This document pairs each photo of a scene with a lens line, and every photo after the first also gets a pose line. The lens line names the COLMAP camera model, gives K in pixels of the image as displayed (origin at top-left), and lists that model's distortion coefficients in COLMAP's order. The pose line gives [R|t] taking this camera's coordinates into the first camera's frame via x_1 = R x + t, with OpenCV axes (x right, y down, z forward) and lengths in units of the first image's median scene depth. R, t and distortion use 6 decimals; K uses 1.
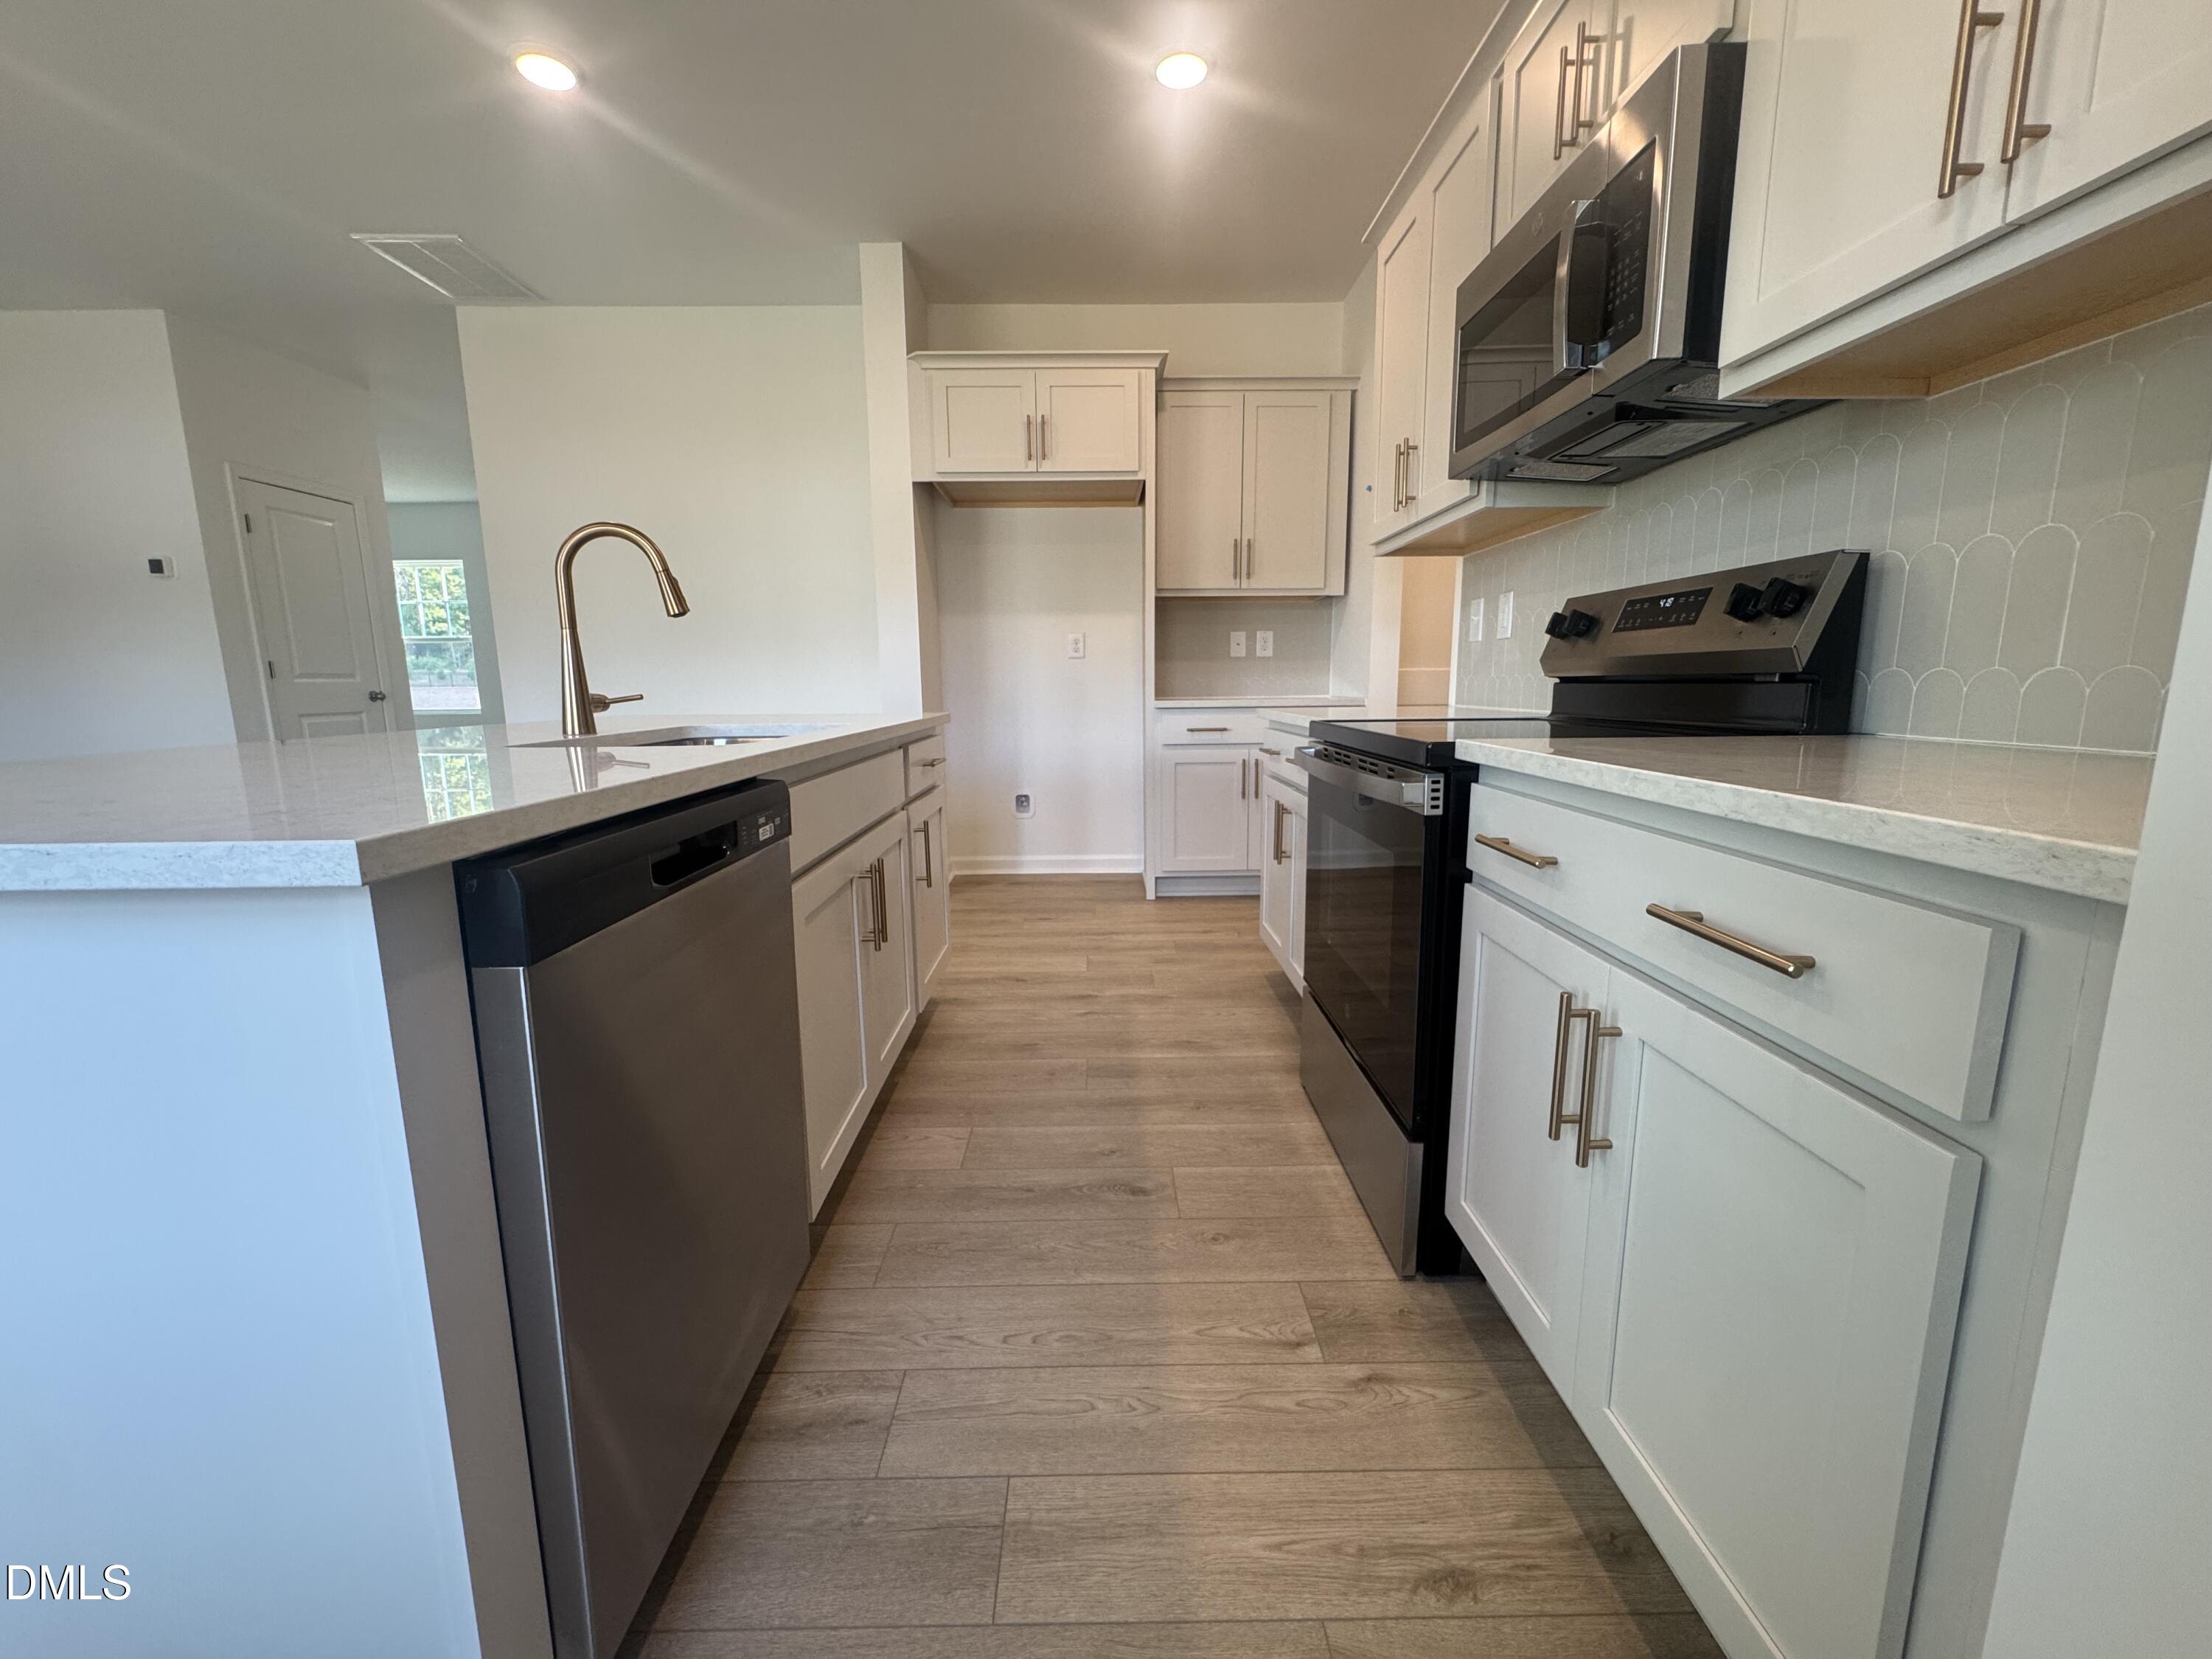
lens RADIAL K [[889.9, 0, 1103.5], [0, 889.9, 819.1], [0, 0, 1]] dist [0.013786, -0.000338]
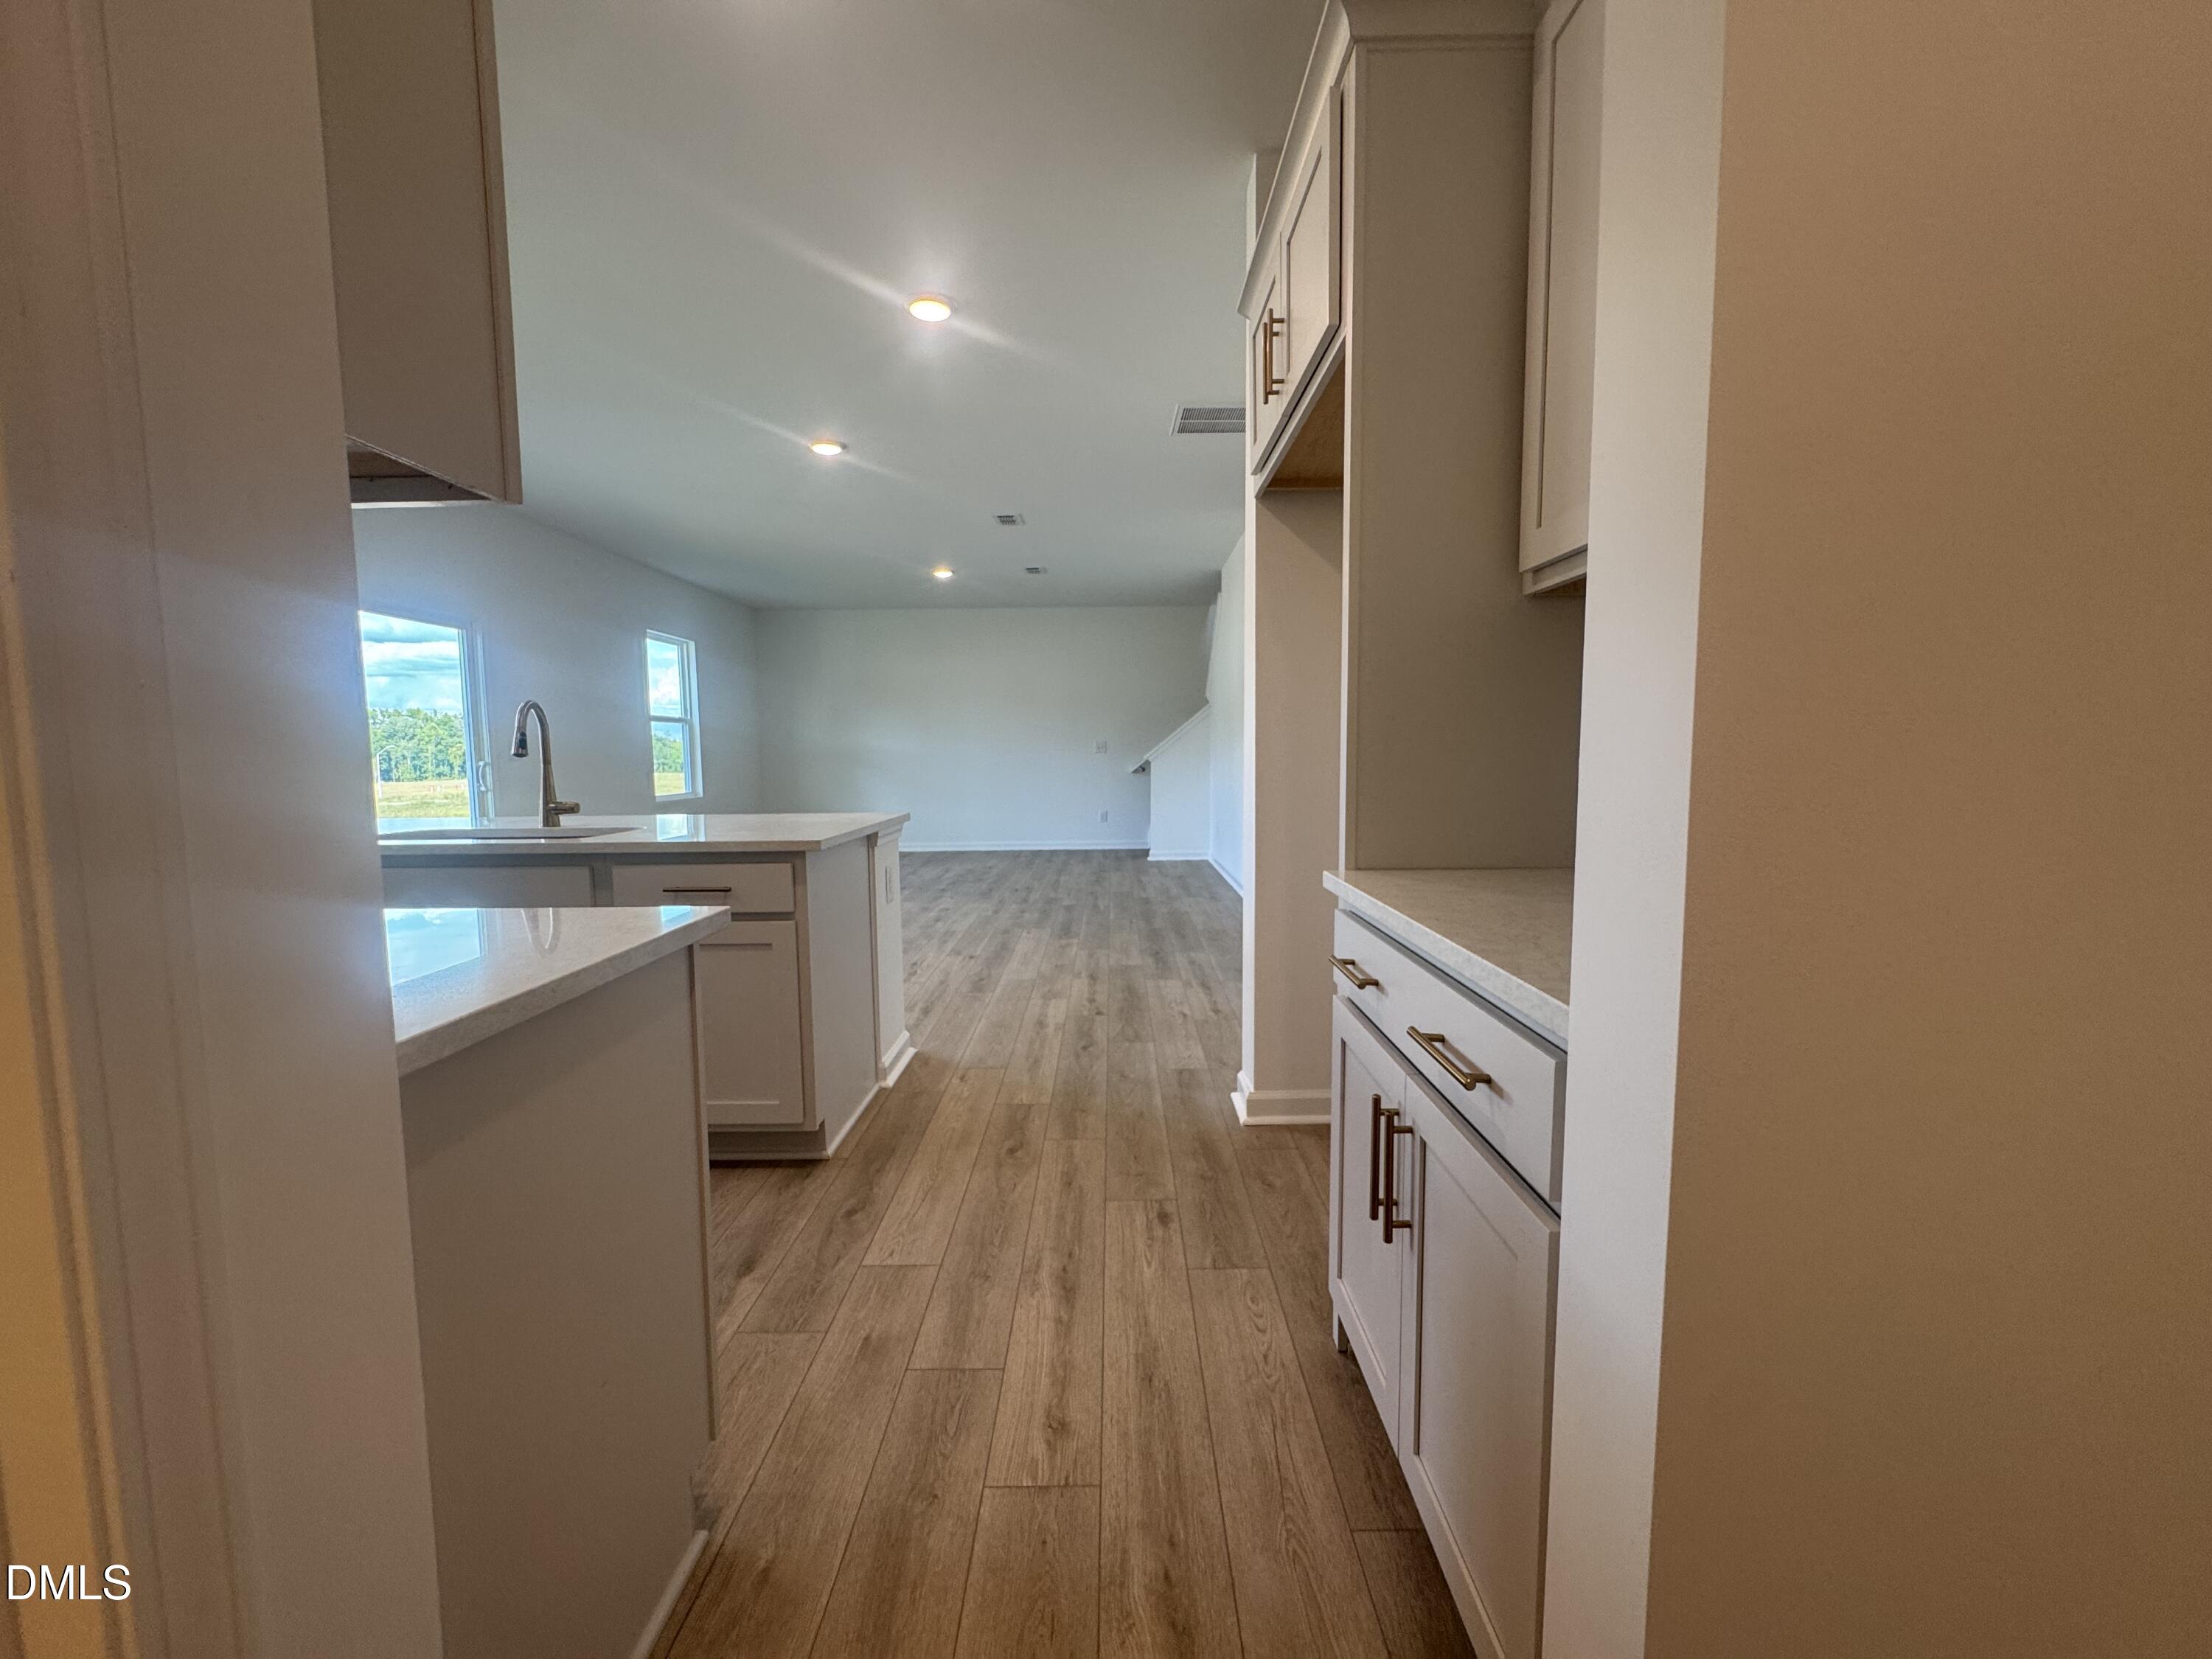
lens RADIAL K [[889.9, 0, 1103.6], [0, 889.9, 821.6], [0, 0, 1]] dist [0.013786, -0.000338]
pose [[-0.026276, 0.092213, -0.995393, 0.625679], [-0.142340, 0.985245, 0.095030, -0.243673], [0.989469, 0.144181, -0.012763, 1.218196]]
